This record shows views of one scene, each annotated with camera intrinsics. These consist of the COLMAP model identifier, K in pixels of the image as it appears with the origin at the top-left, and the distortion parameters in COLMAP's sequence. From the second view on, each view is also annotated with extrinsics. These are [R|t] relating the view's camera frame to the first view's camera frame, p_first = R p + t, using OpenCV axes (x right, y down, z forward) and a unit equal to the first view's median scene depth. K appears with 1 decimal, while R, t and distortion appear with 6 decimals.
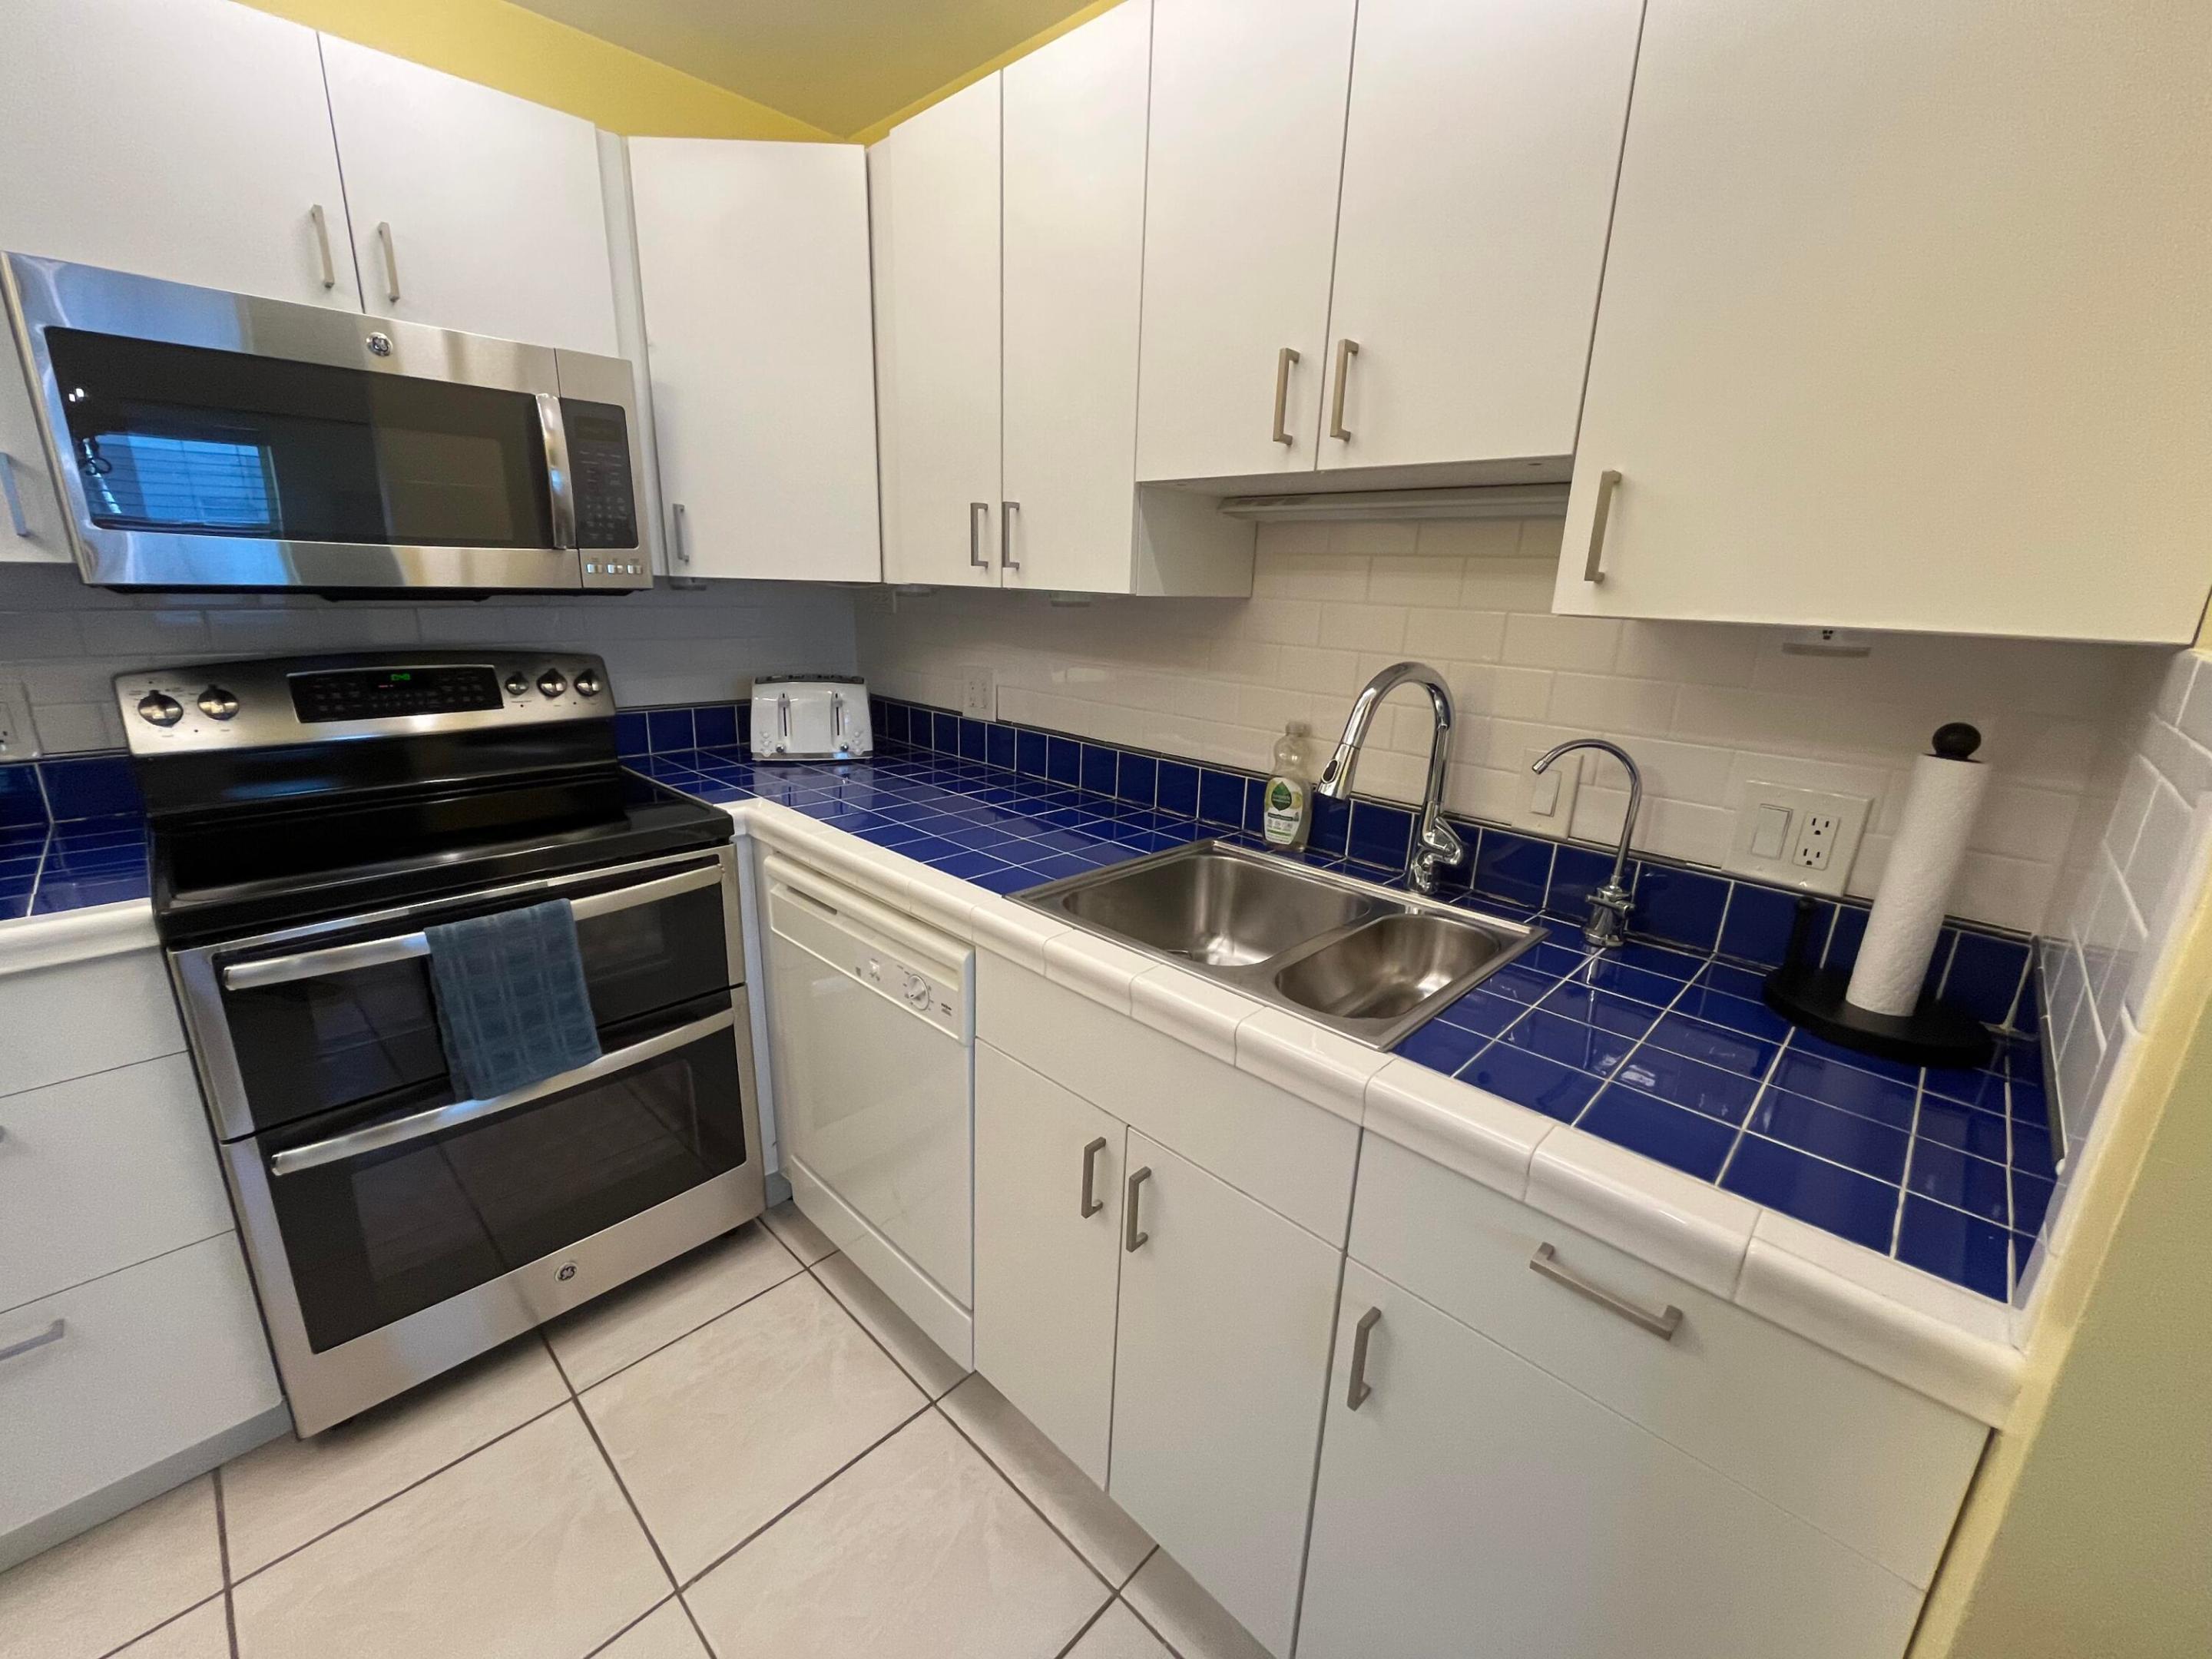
lens RADIAL K [[899.7, 0, 1109.2], [0, 899.7, 832.9], [0, 0, 1]] dist [0.001597, 0.000308]
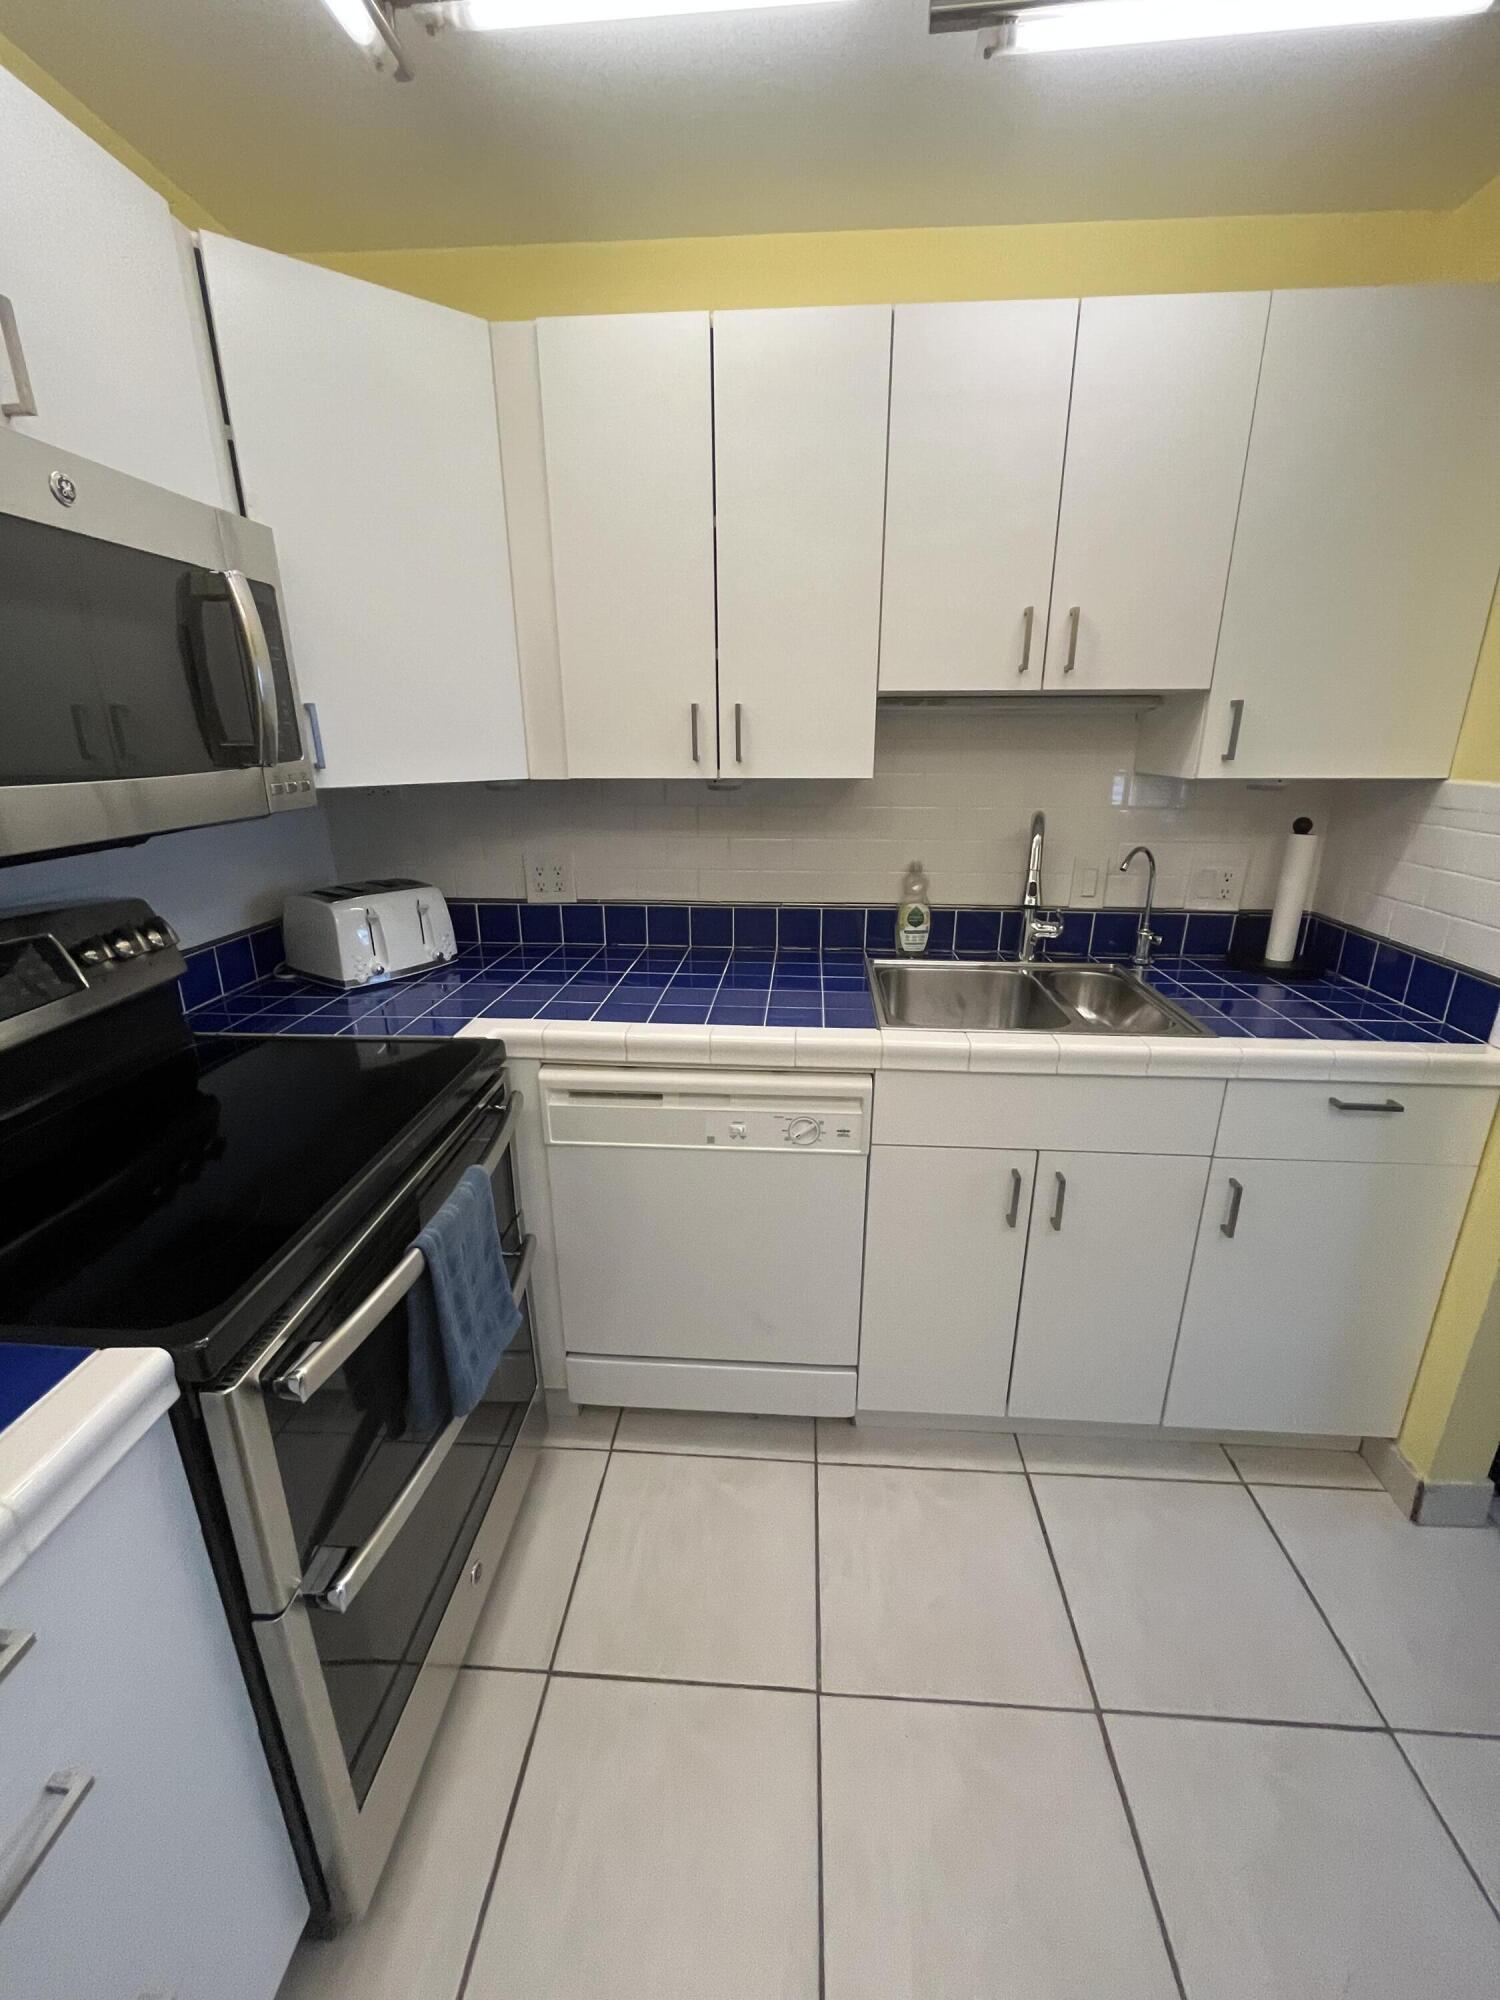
lens RADIAL K [[813.4, 0, 753.0], [0, 813.4, 995.8], [0, 0, 1]] dist [0.001597, 0.000308]
pose [[0.767239, -0.231558, 0.598101, -0.808400], [0.202639, 0.972300, 0.116488, -0.124459], [-0.608507, 0.031825, 0.792910, 0.178911]]
